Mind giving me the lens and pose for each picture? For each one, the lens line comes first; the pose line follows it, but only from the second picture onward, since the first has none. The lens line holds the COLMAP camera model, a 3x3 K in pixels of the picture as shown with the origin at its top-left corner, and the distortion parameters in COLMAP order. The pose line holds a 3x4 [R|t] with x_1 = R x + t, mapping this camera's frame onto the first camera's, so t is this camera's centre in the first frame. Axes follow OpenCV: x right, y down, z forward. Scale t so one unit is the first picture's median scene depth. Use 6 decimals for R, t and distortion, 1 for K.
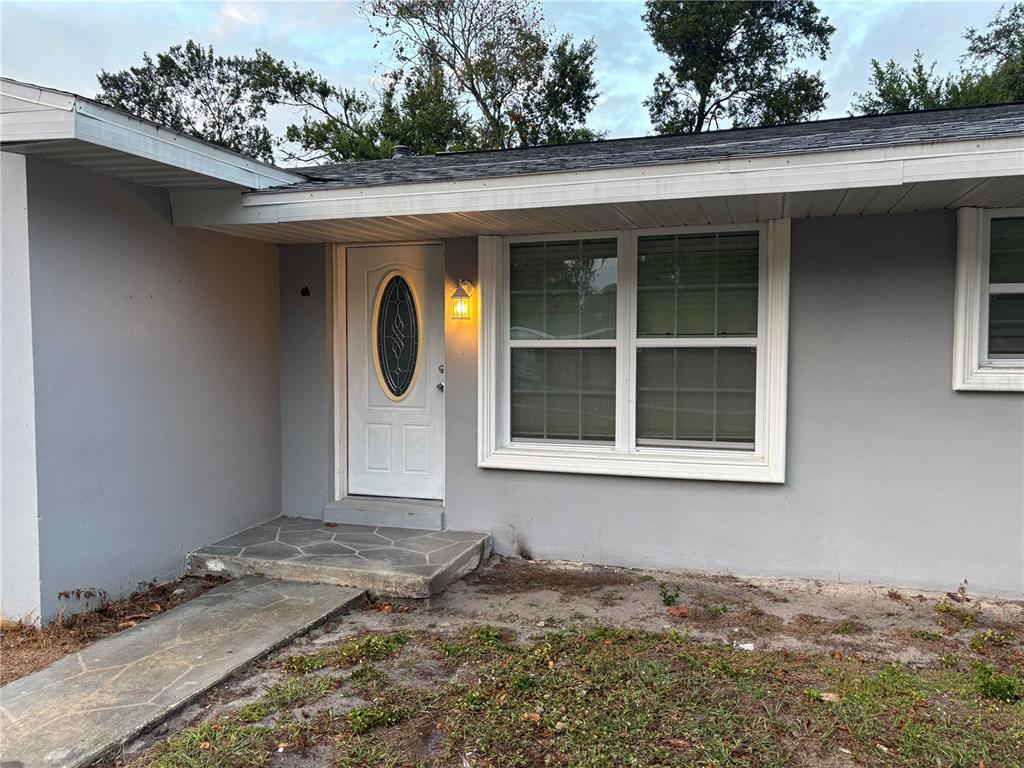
lens RADIAL K [[777.7, 0, 516.6], [0, 777.7, 386.4], [0, 0, 1]] dist [0.041728, -0.033726]
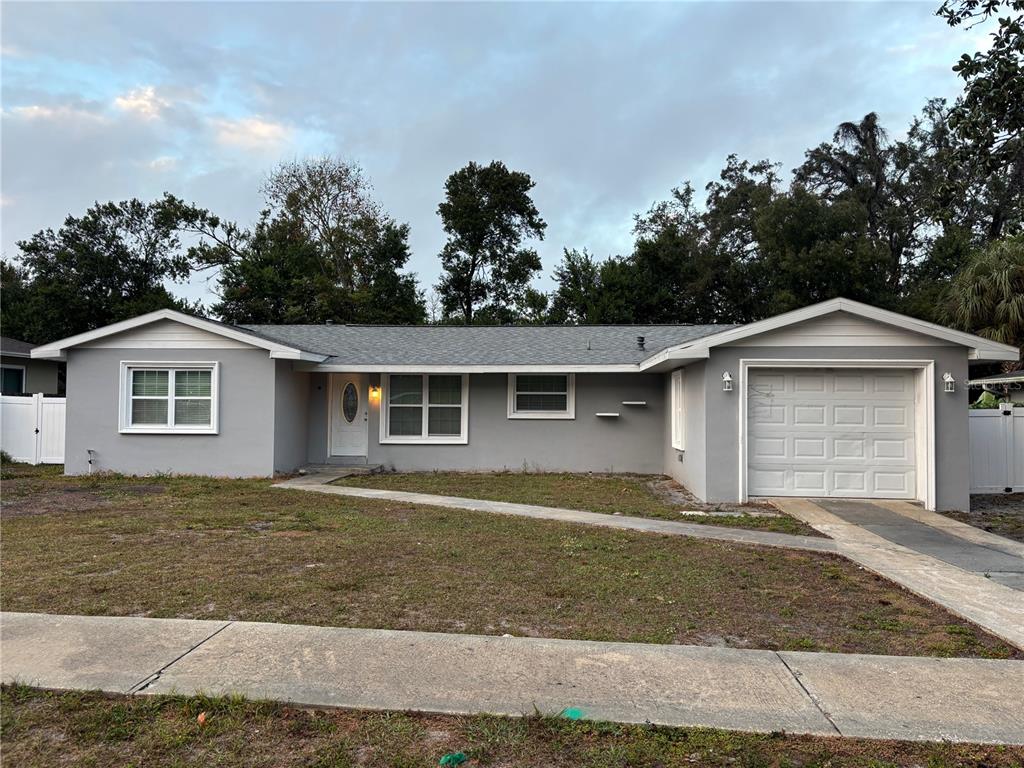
lens RADIAL K [[777.7, 0, 516.1], [0, 777.7, 385.5], [0, 0, 1]] dist [0.041728, -0.033726]
pose [[0.969163, 0.013902, 0.246027, -0.081540], [0.004782, 0.997158, -0.075182, 0.029821], [-0.246373, 0.074040, 0.966343, -0.626601]]
